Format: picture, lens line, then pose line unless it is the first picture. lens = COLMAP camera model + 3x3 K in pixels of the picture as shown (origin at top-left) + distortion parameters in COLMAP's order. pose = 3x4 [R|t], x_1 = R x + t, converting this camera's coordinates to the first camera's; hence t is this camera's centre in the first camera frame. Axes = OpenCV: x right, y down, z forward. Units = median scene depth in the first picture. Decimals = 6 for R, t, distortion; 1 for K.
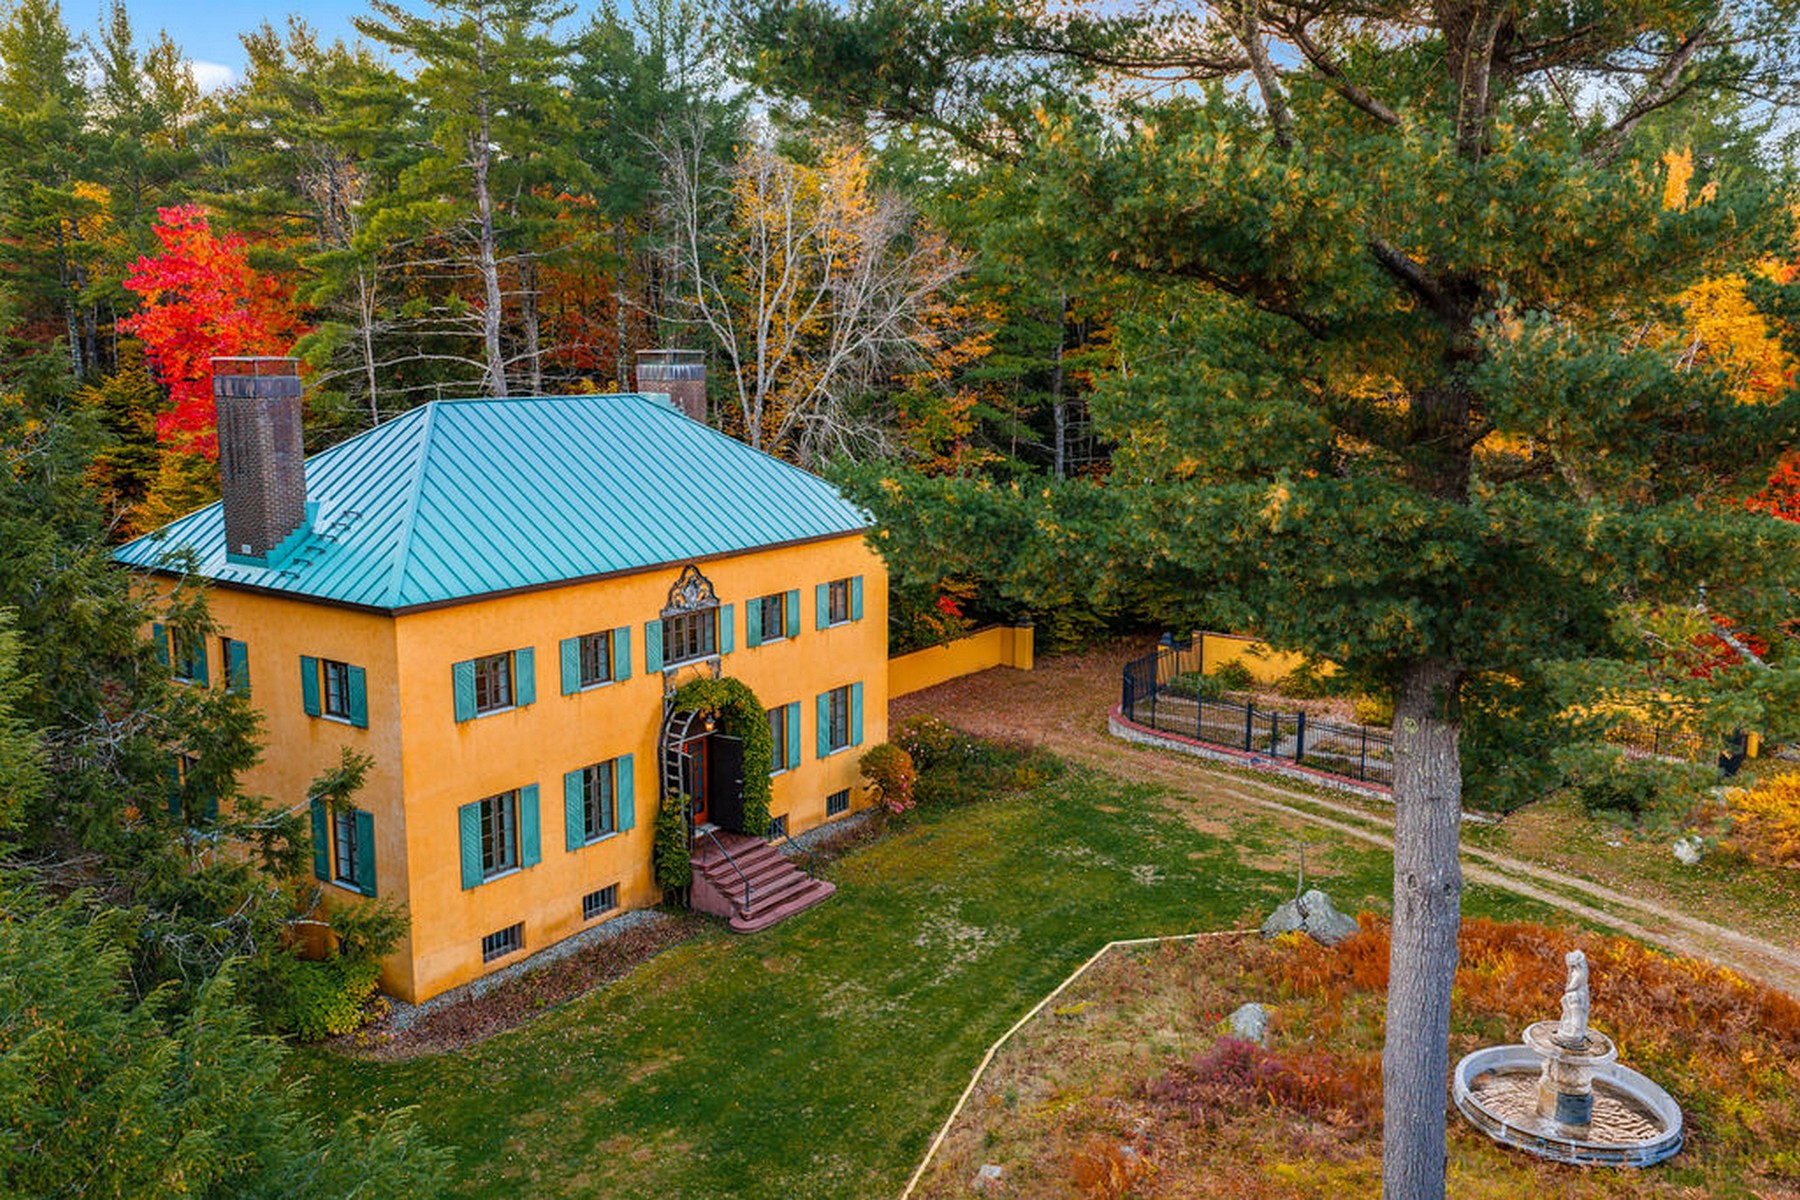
lens RADIAL K [[1466.1, 0, 900.0], [0, 1466.1, 600.0], [0, 0, 1]] dist [0.071830, -0.122884]
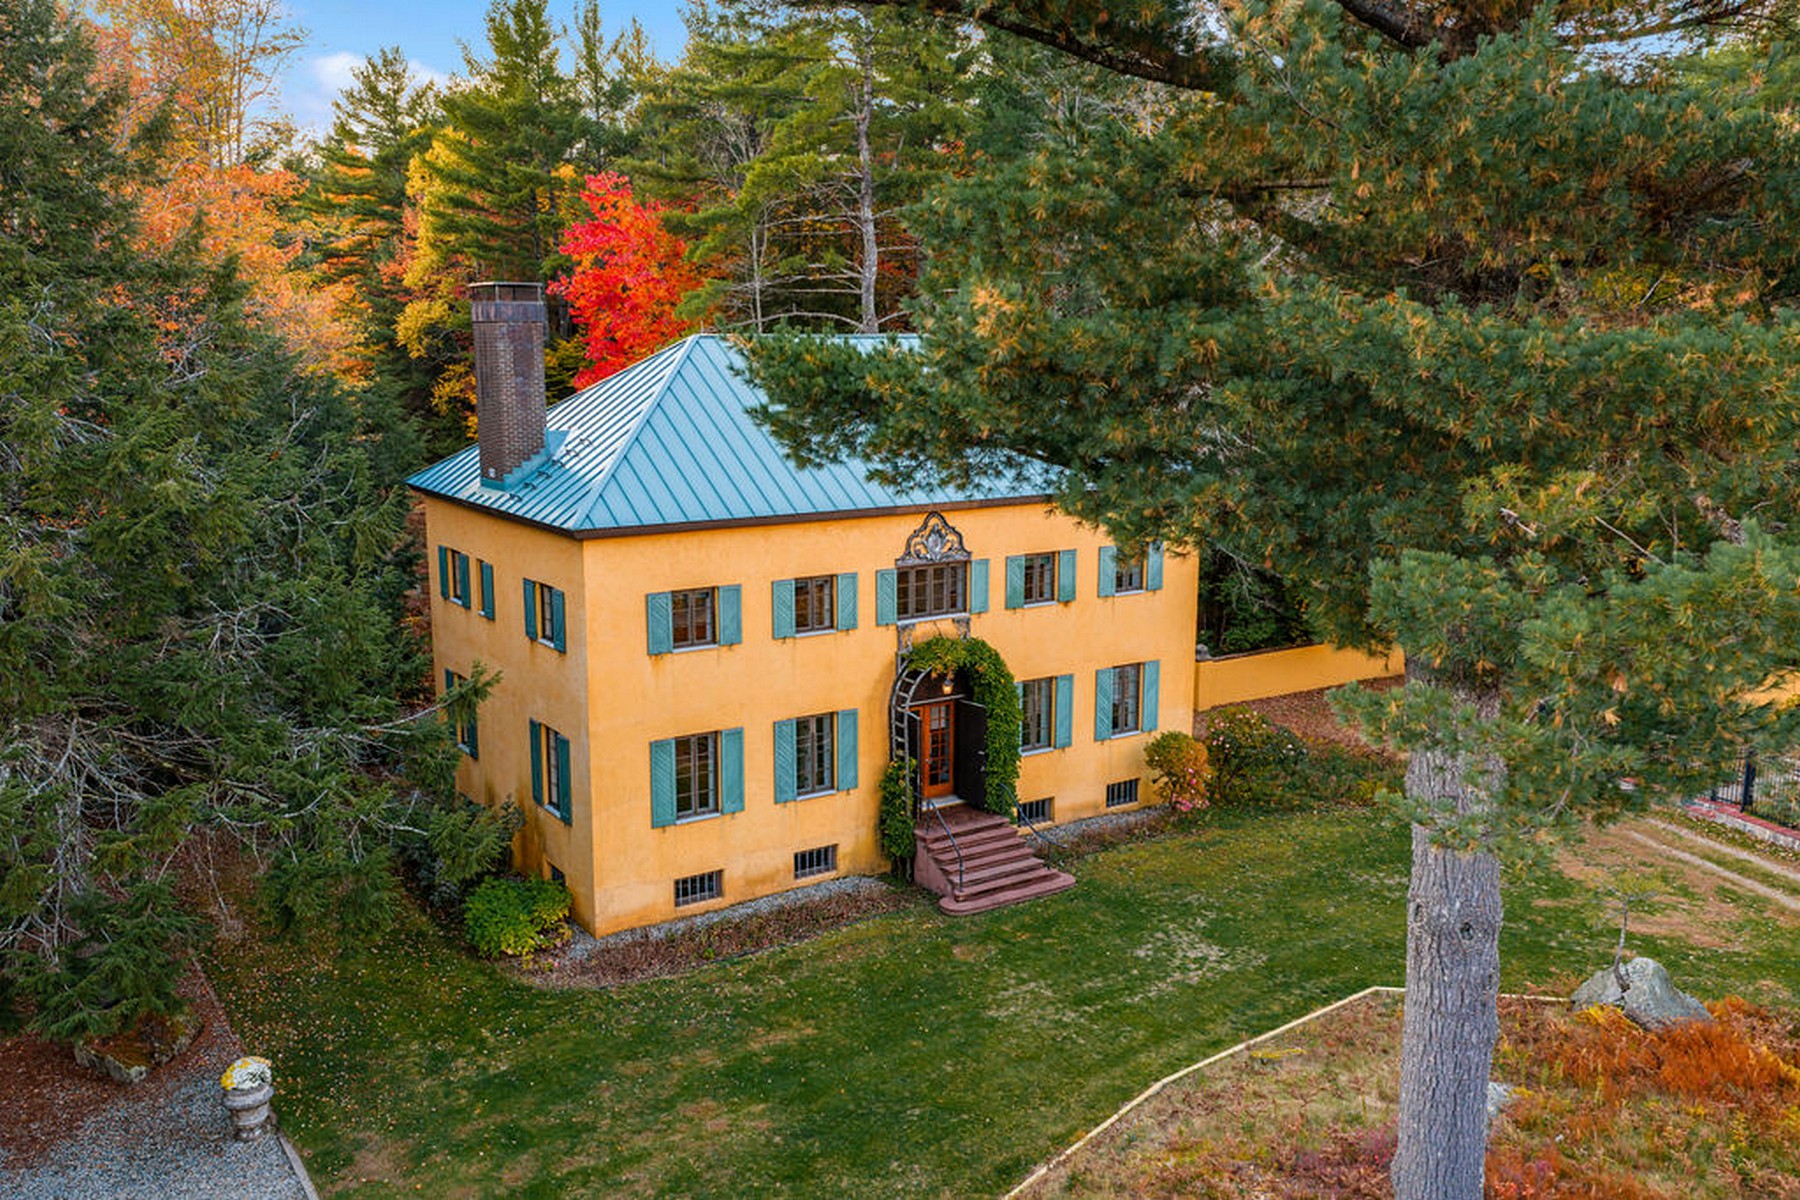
lens RADIAL K [[1498.4, 0, 900.0], [0, 1498.4, 600.0], [0, 0, 1]] dist [0.076383, -0.141035]
pose [[0.935312, 0.059831, -0.348729, 0.172536], [-0.059996, 0.998145, 0.010337, 0.023144], [0.348701, 0.011254, 0.937166, 0.110518]]
